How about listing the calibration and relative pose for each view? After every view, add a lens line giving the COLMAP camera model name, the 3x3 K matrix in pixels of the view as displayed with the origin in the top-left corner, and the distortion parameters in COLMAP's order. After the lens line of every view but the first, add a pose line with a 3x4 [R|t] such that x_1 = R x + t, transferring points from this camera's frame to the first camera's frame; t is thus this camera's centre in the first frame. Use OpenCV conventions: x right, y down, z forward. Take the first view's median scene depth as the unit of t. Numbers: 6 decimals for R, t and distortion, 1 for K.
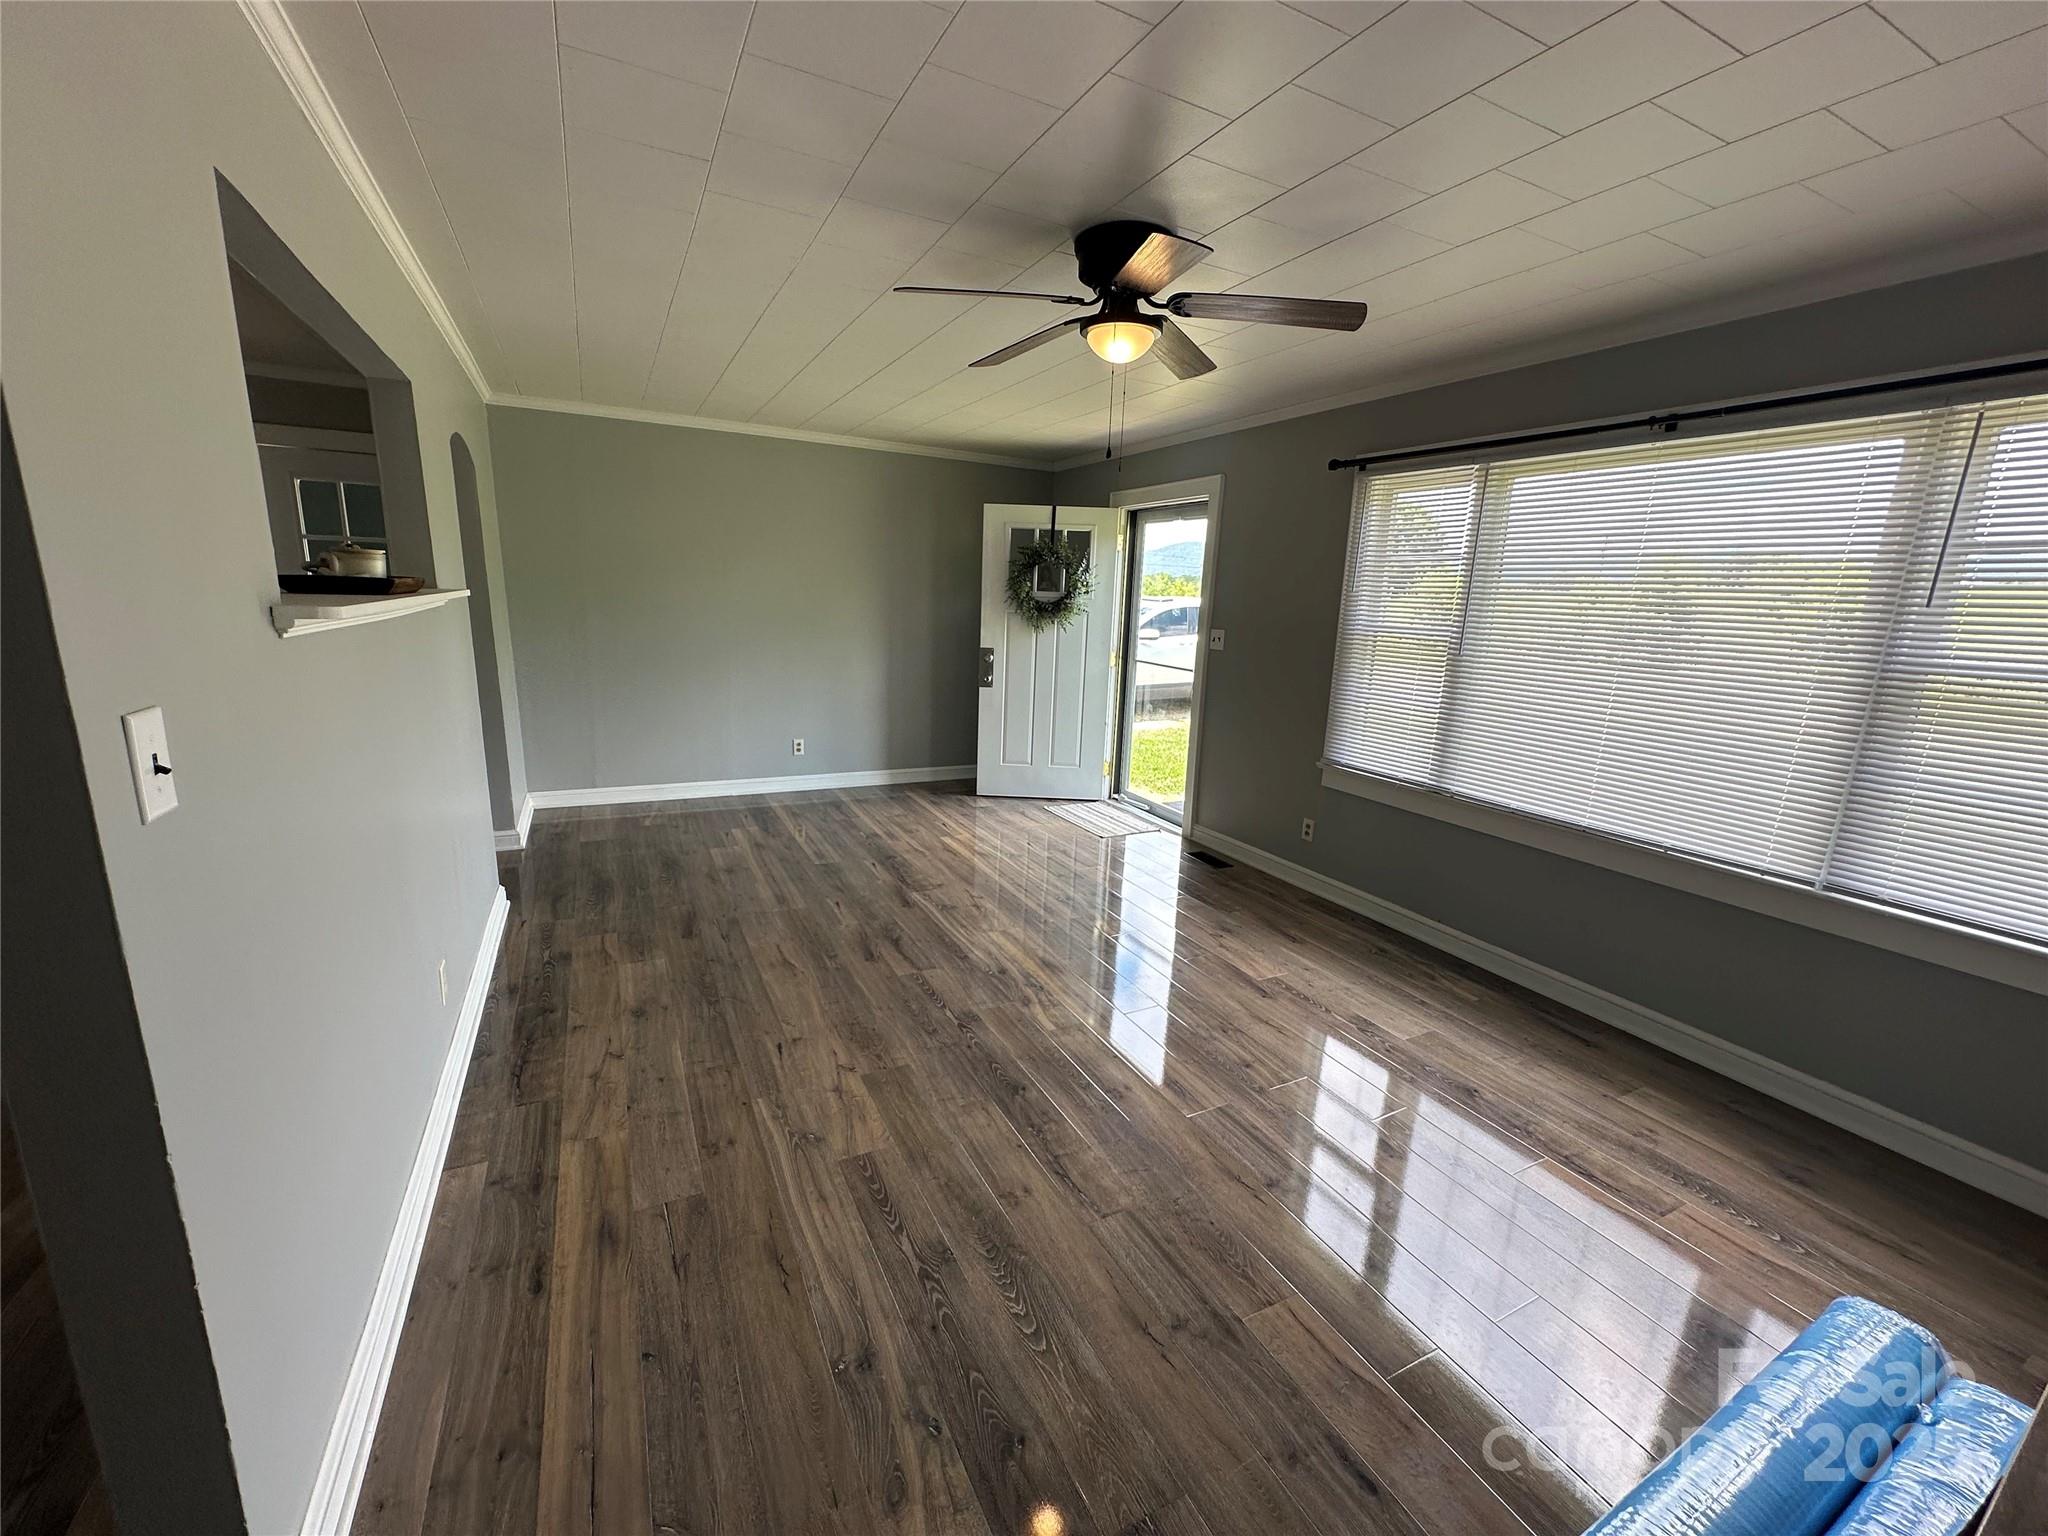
lens RADIAL K [[825.4, 0, 1024.0], [0, 825.4, 768.0], [0, 0, 1]] dist [-0.003327, 0.000364]
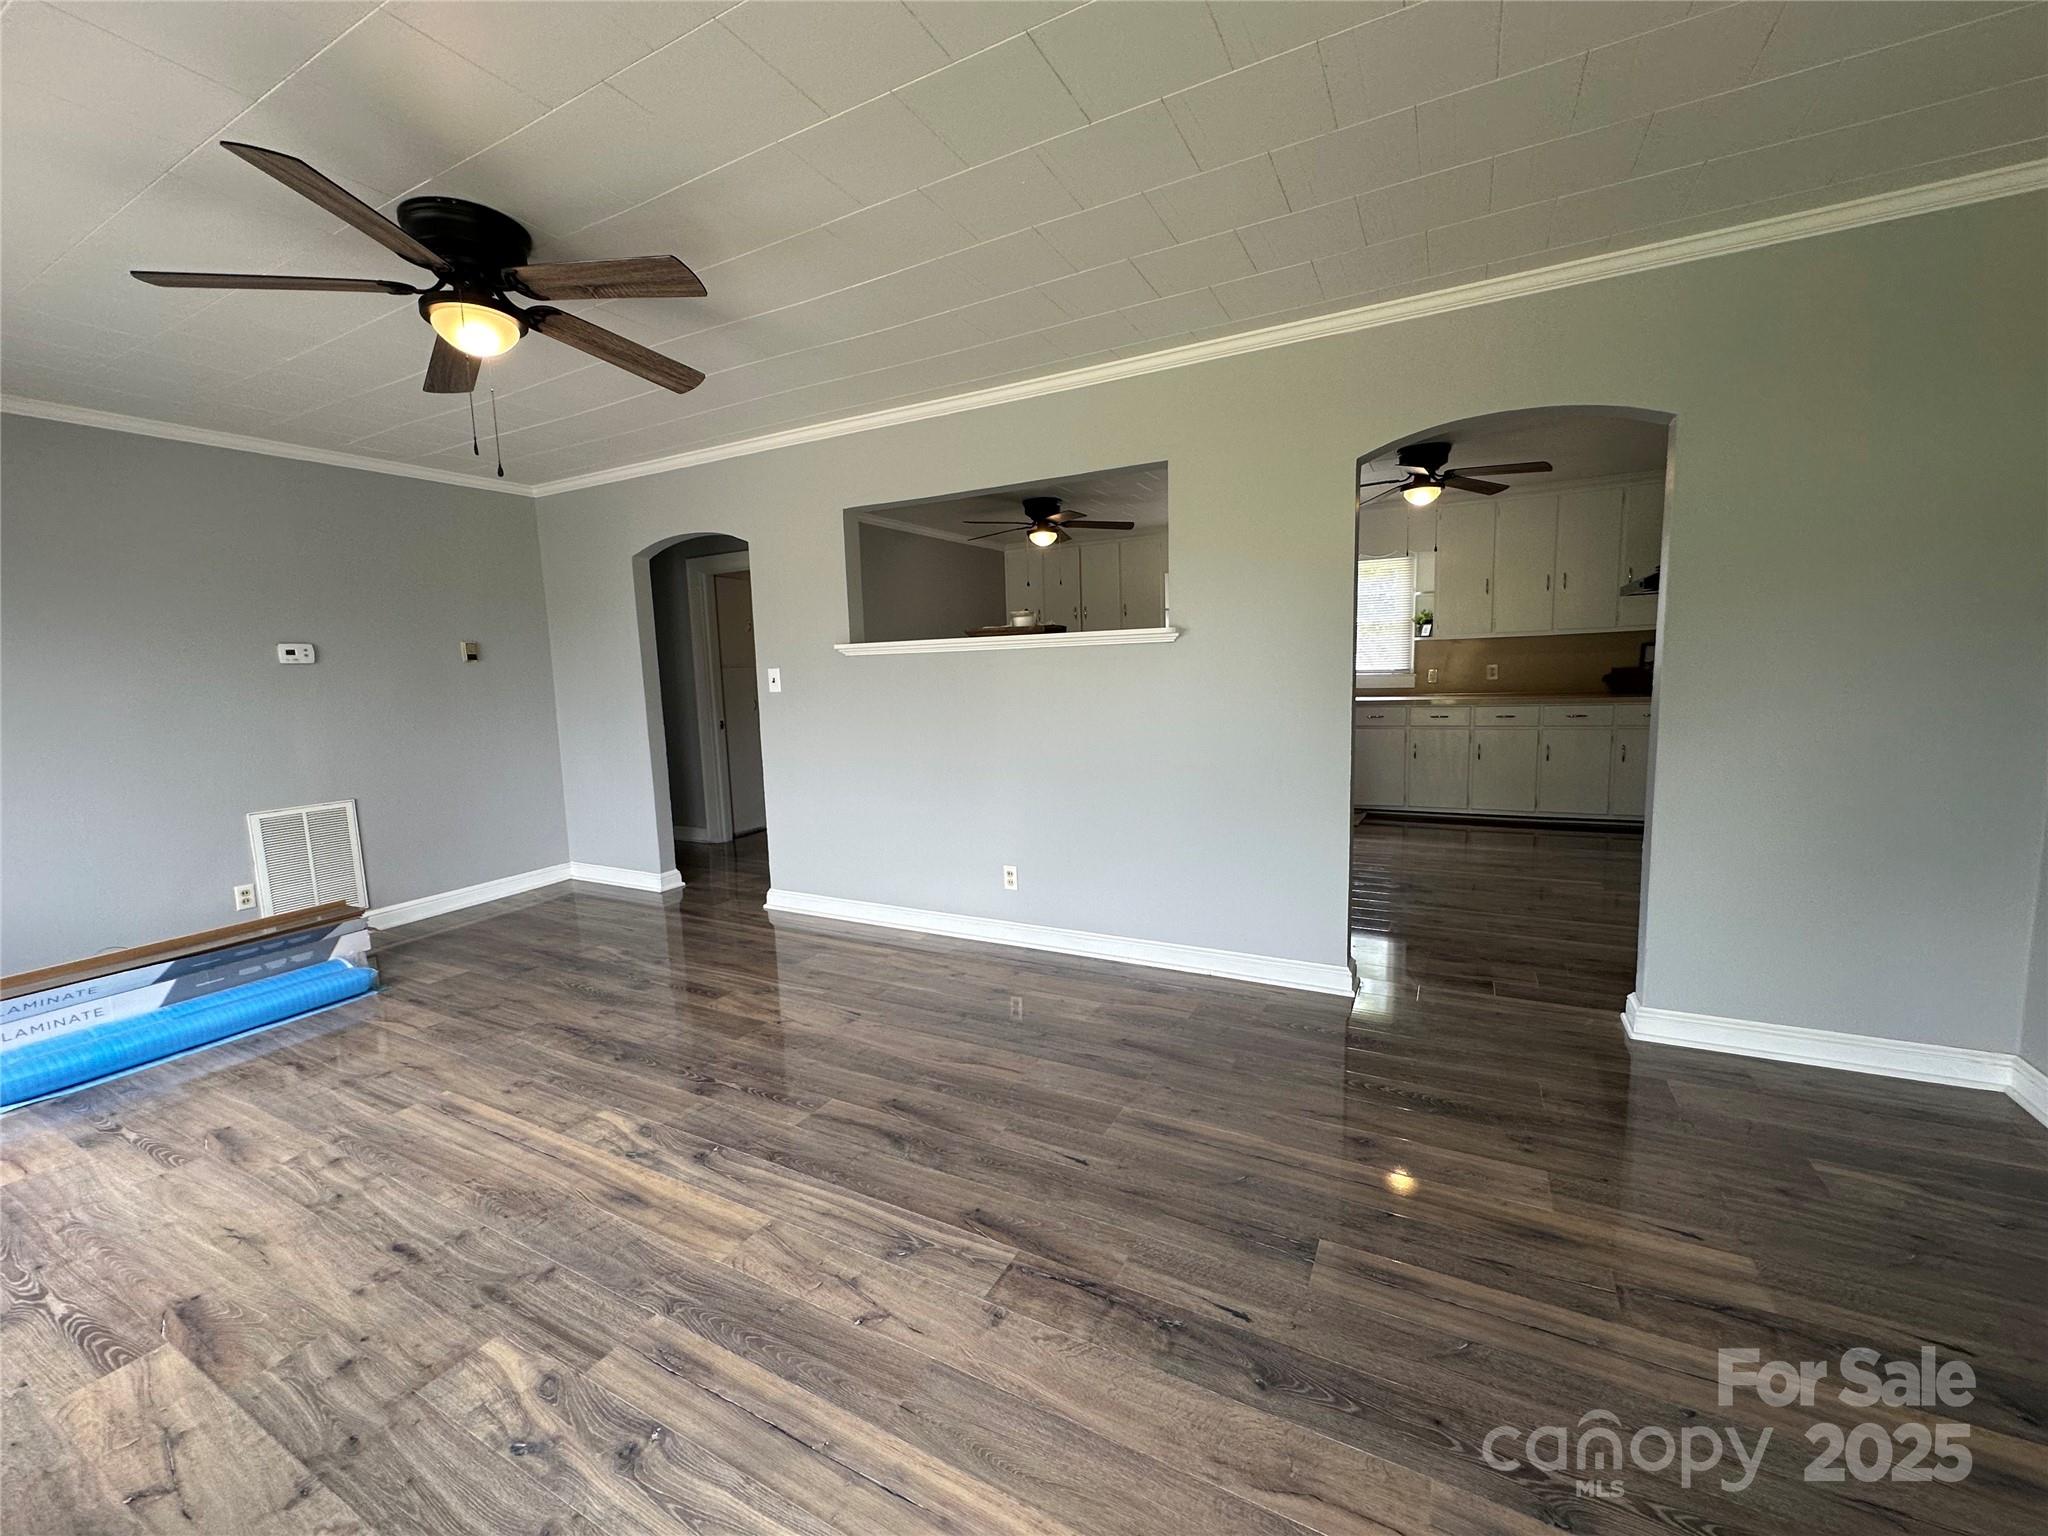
lens RADIAL K [[825.4, 0, 1024.0], [0, 825.4, 768.0], [0, 0, 1]] dist [-0.003327, 0.000364]
pose [[-0.822067, 0.058657, -0.566361, 0.116878], [-0.120193, 0.954389, 0.273303, -0.268874], [0.556560, 0.292746, -0.777522, 1.545060]]
